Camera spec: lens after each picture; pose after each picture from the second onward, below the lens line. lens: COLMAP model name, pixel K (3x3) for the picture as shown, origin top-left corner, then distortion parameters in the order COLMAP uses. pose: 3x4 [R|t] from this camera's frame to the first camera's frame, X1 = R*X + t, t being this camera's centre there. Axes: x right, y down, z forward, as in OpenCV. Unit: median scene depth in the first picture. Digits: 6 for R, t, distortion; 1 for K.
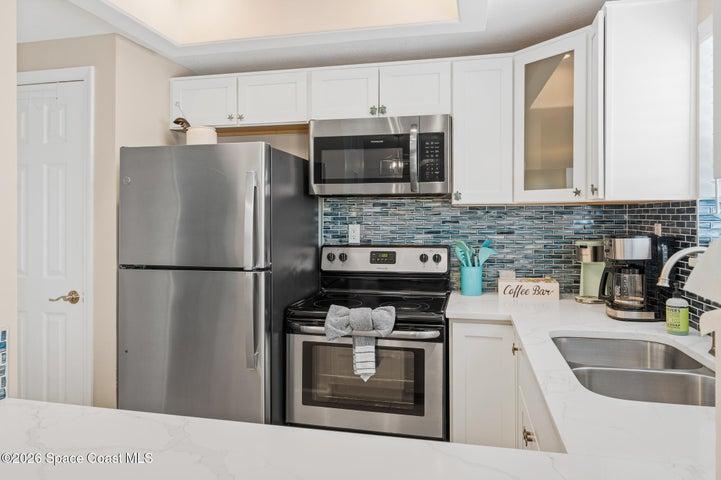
lens RADIAL K [[484.3, 0, 360.2], [0, 484.3, 221.6], [0, 0, 1]] dist [0.002678, 0.000646]
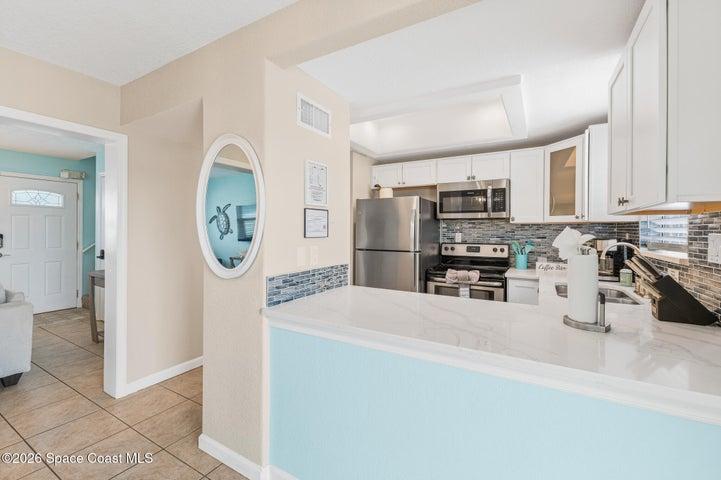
lens RADIAL K [[306.3, 0, 360.4], [0, 306.3, 231.0], [0, 0, 1]] dist [0.003809, 0.000364]
pose [[0.955431, 0.007140, -0.295128, -0.027827], [-0.009086, 0.999945, -0.005224, 0.009420], [0.295074, 0.007673, 0.955443, -0.391047]]
